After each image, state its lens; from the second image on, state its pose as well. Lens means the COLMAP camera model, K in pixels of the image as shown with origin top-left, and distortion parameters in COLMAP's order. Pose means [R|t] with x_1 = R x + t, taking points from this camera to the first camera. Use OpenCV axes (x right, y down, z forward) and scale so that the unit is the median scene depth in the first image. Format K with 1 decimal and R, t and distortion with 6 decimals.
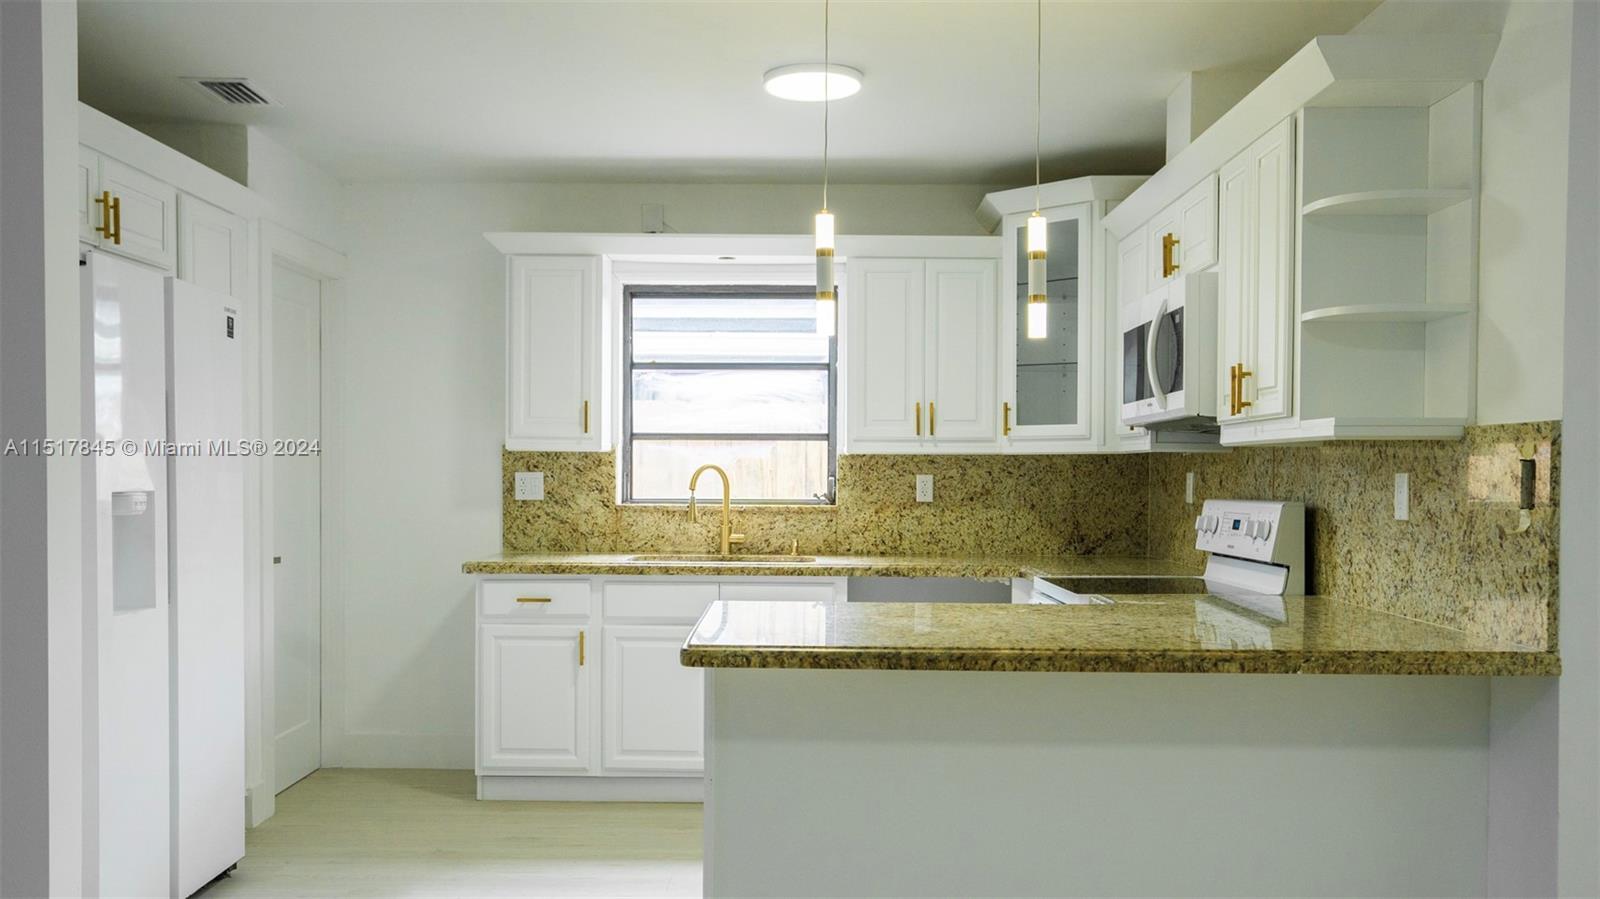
lens RADIAL K [[1376.4, 0, 789.7], [0, 1376.4, 501.9], [0, 0, 1]] dist [0.007141, 0.007642]
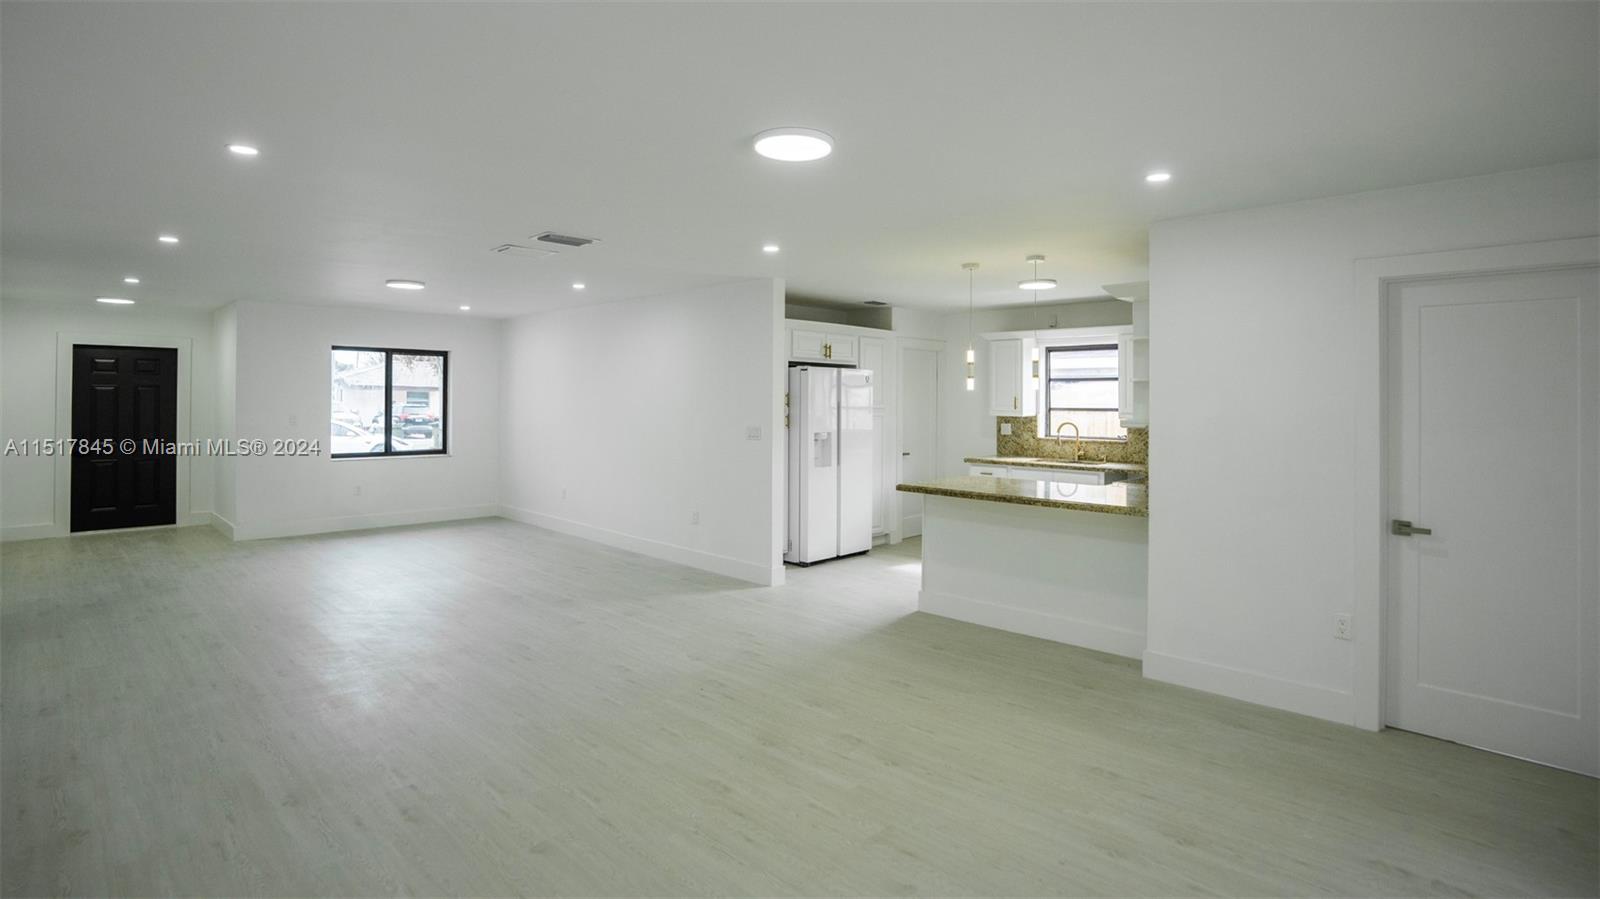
lens RADIAL K [[770.5, 0, 806.5], [0, 770.5, 389.6], [0, 0, 1]] dist [-0.044334, 0.014477]
pose [[0.726318, -0.009459, -0.687294, 0.583204], [-0.017371, 0.999333, -0.032111, -0.036955], [0.687139, 0.035262, 0.725669, -0.314321]]
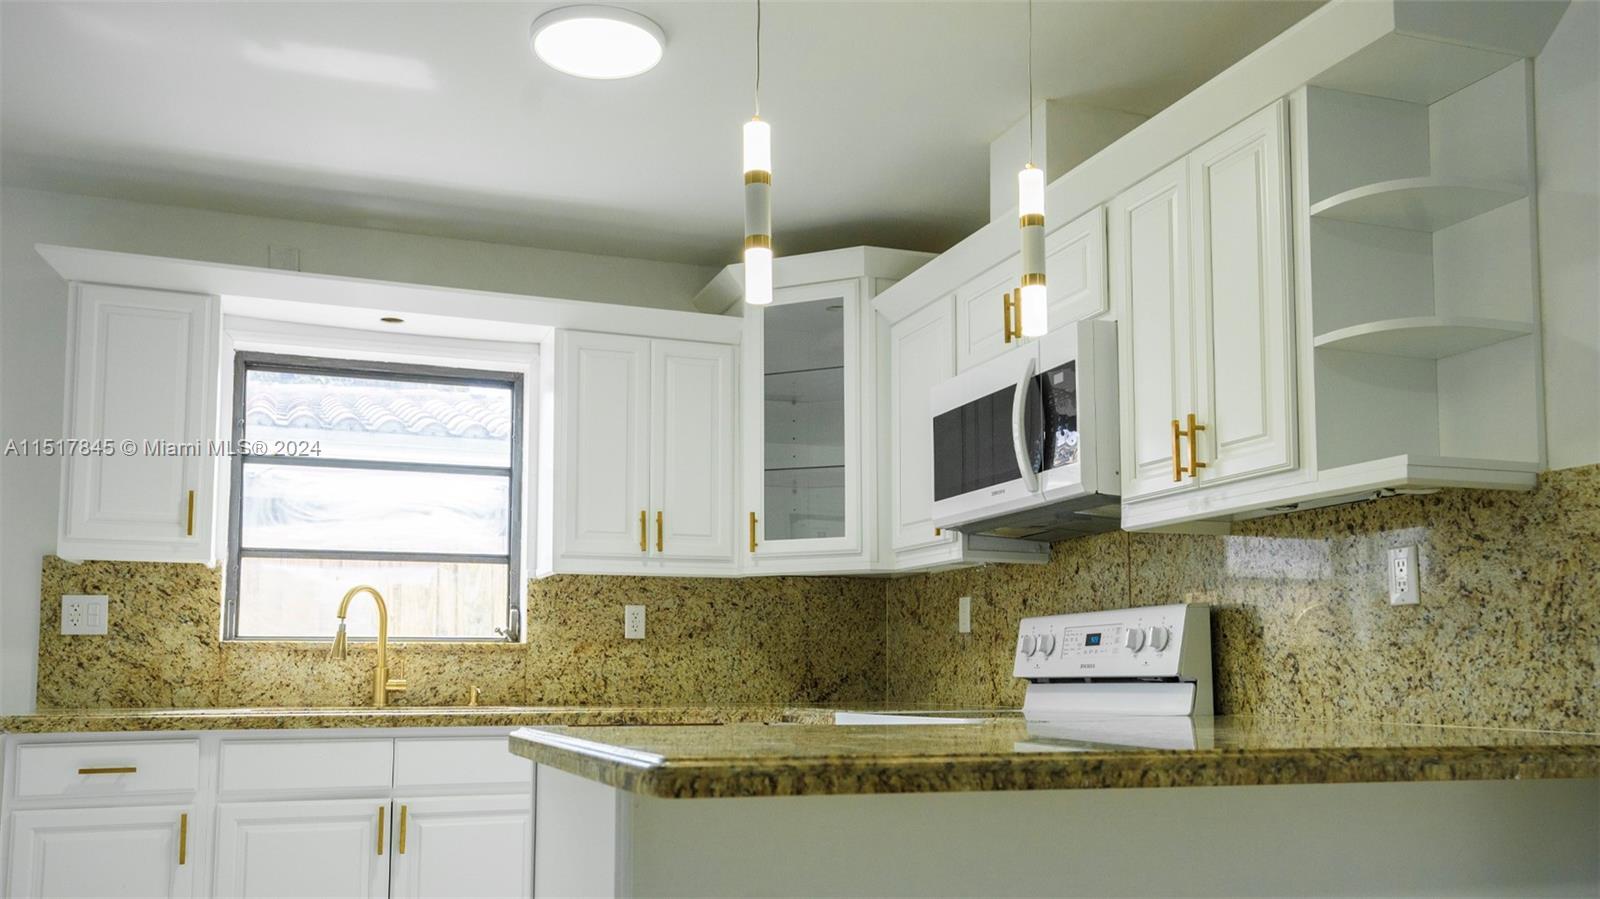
lens RADIAL K [[1350.7, 0, 787.5], [0, 1350.7, 560.8], [0, 0, 1]] dist [0.038692, 0.018894]
pose [[0.934334, 0.026070, 0.355443, -0.116056], [0.011744, 0.994527, -0.103814, 0.042980], [-0.356204, 0.101171, 0.928915, 0.248670]]
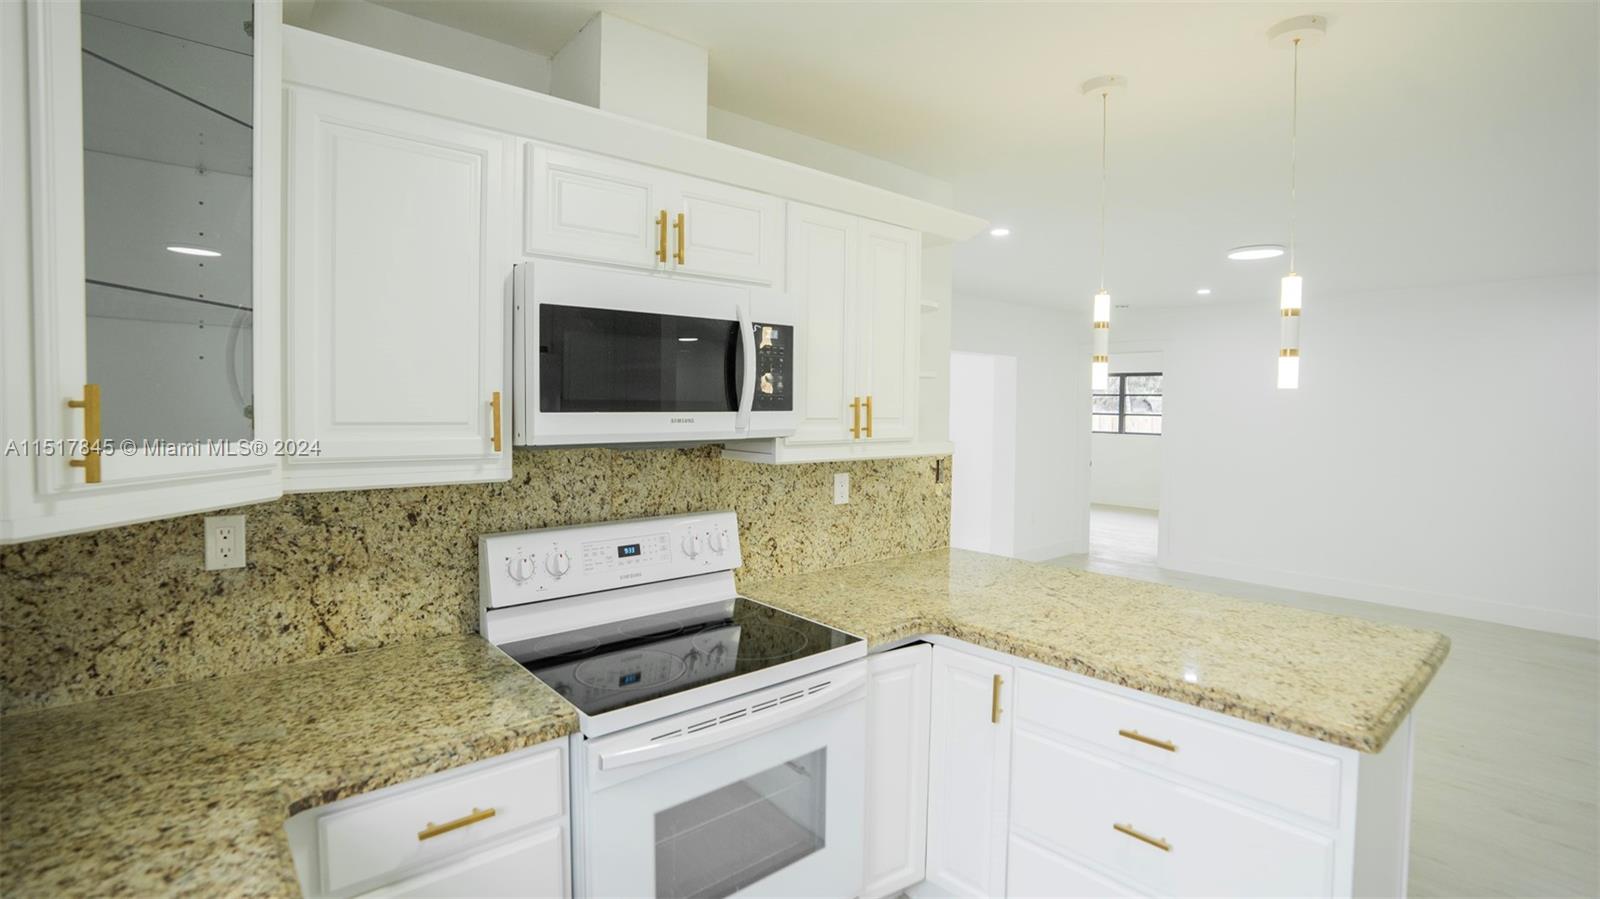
lens RADIAL K [[770.5, 0, 799.0], [0, 770.5, 443.3], [0, 0, 1]] dist [-0.044334, 0.014477]
pose [[-0.657978, -0.051360, 0.751284, -0.102635], [0.003371, 0.997460, 0.071142, -0.073724], [-0.753030, 0.049342, -0.656134, 1.028587]]
